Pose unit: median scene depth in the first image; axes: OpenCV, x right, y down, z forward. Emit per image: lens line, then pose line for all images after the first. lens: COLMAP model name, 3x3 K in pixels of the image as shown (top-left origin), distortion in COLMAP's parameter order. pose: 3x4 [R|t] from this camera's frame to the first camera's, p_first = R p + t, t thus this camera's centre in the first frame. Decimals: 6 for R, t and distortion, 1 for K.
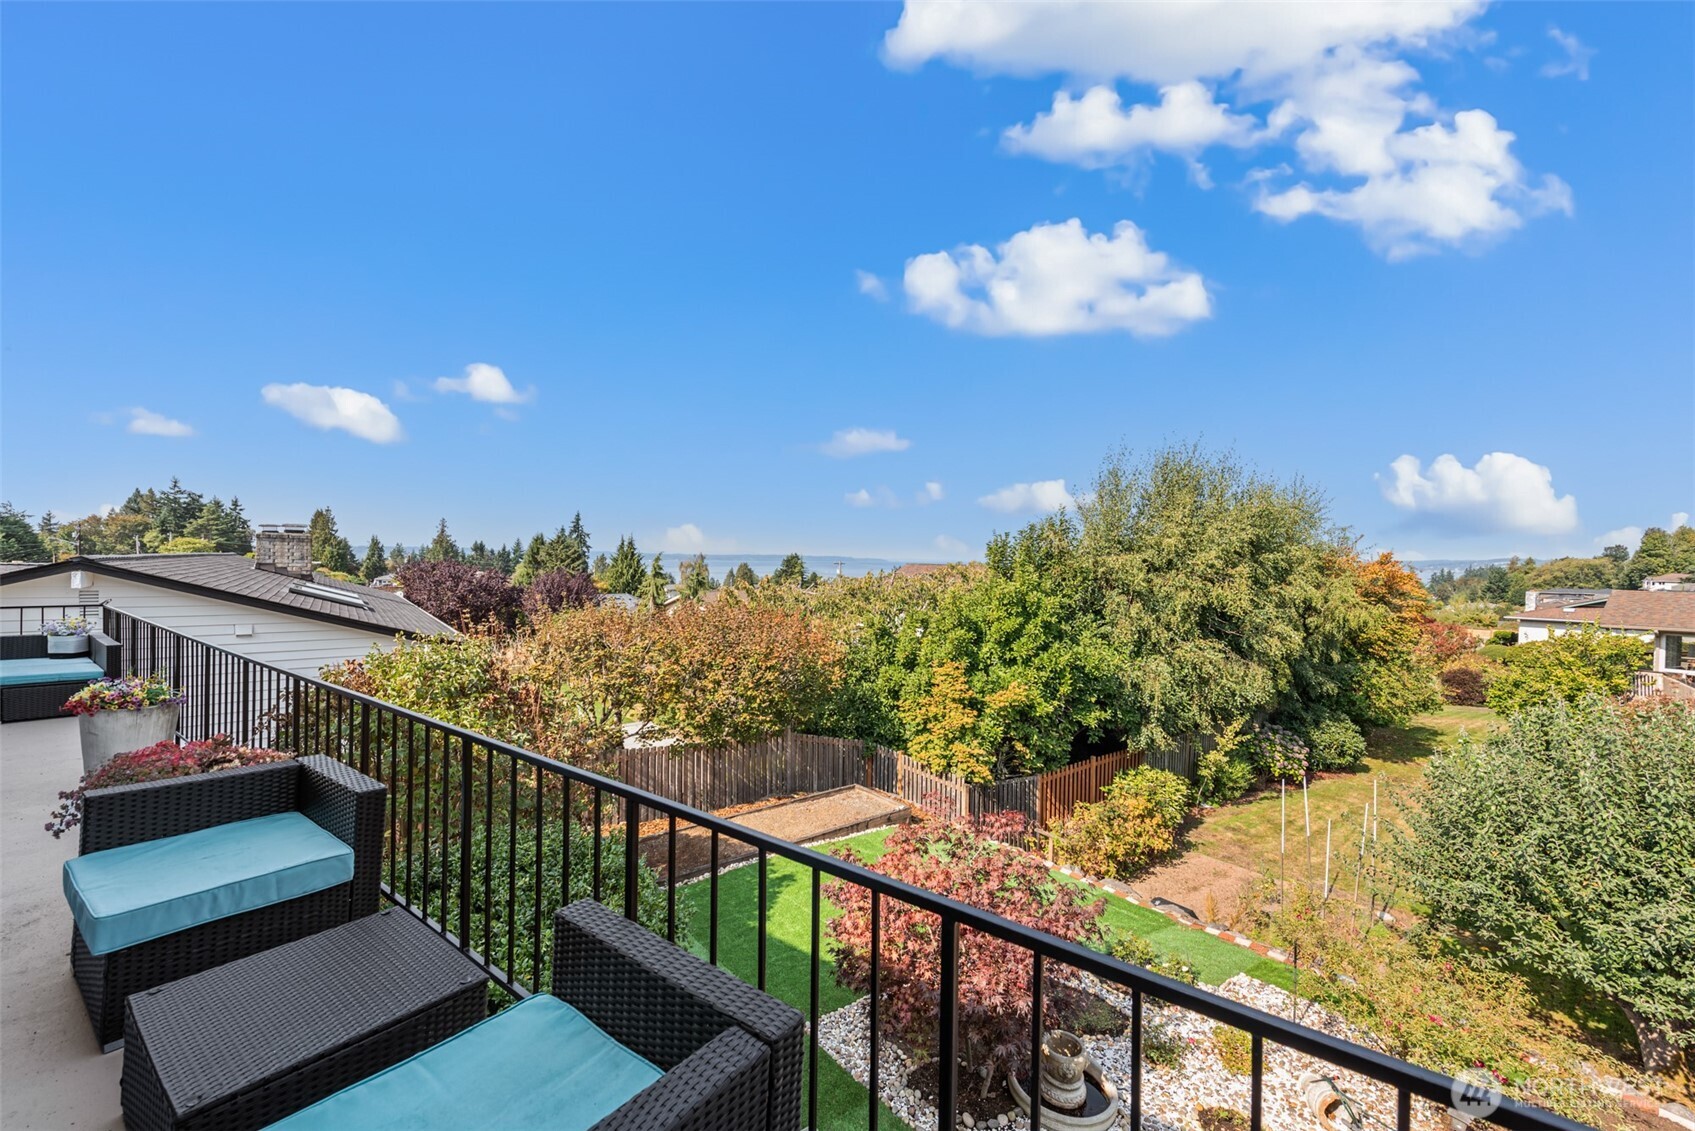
lens RADIAL K [[672.6, 0, 844.4], [0, 672.6, 564.4], [0, 0, 1]] dist [0.019408, 0.000159]
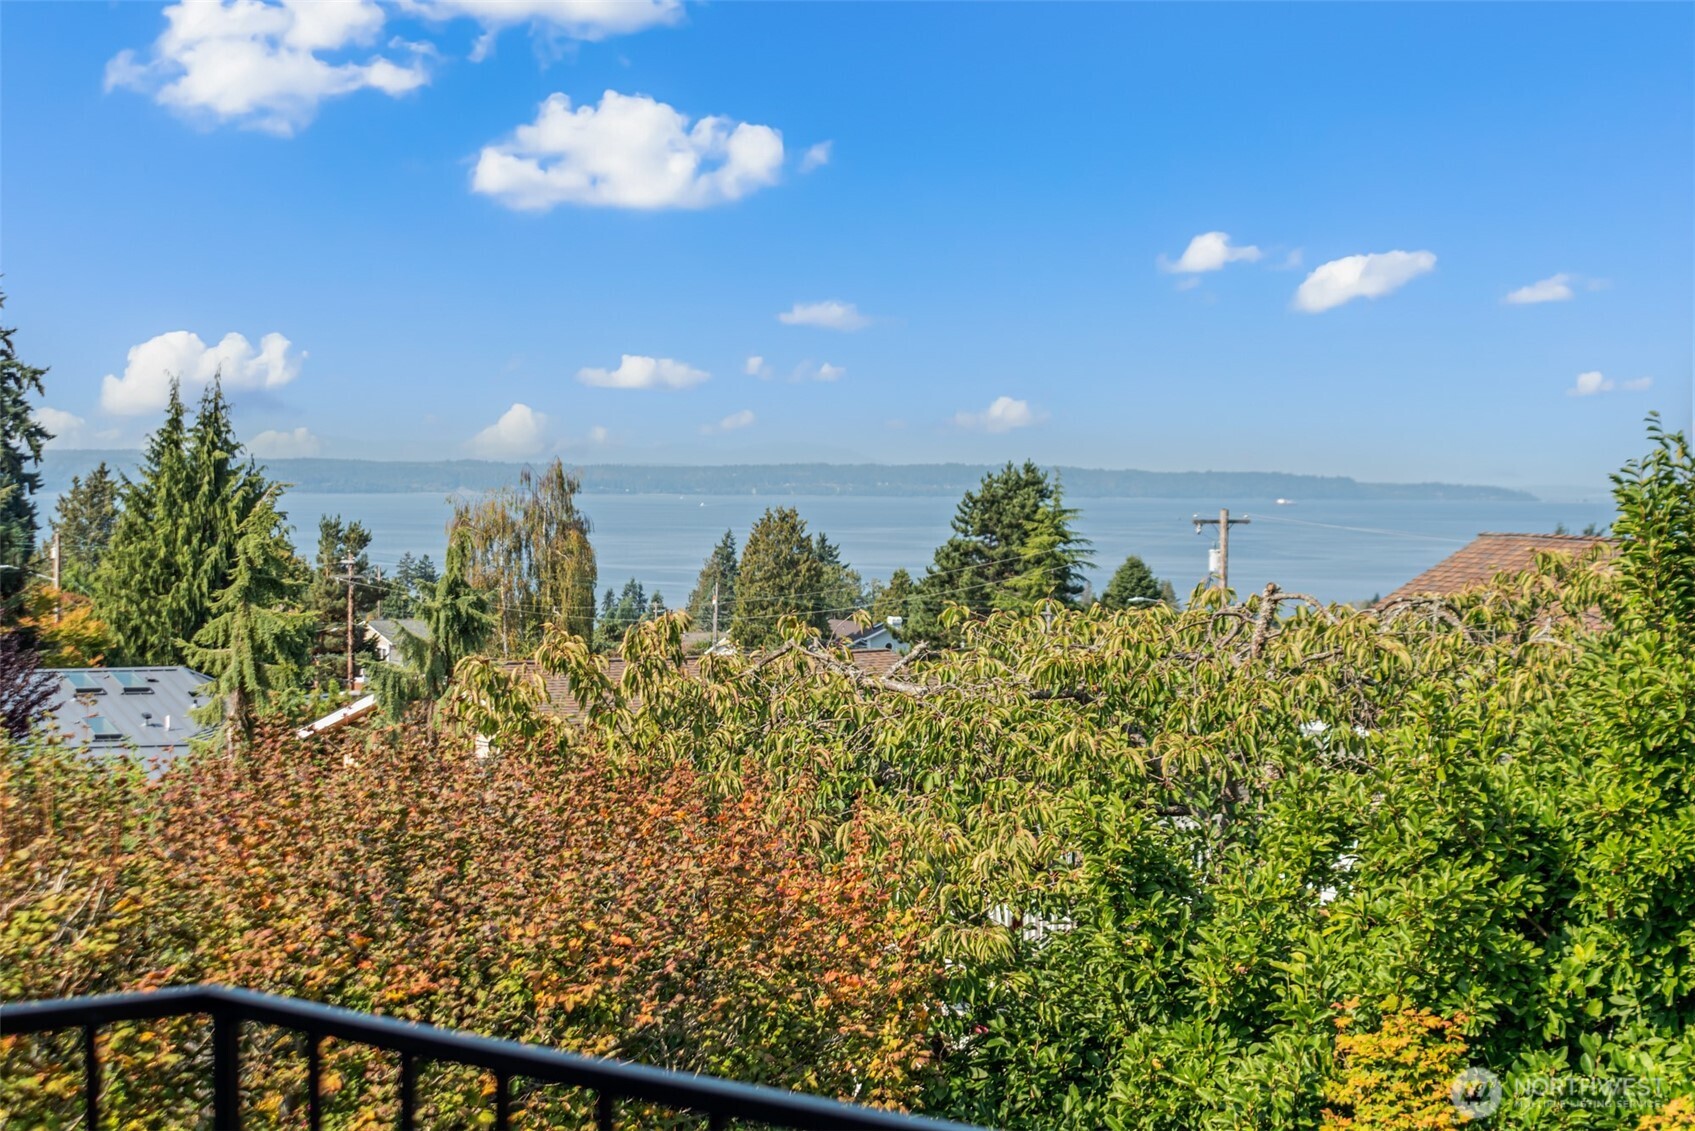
lens RADIAL K [[3505.9, 0, 846.6], [0, 3505.9, 564.3], [0, 0, 1]] dist [-0.155716, 0.000000]
pose [[0.990332, 0.001541, -0.138707, 0.120833], [0.000623, 0.999879, 0.015552, -0.019261], [0.138714, -0.015488, 0.990211, -0.158543]]
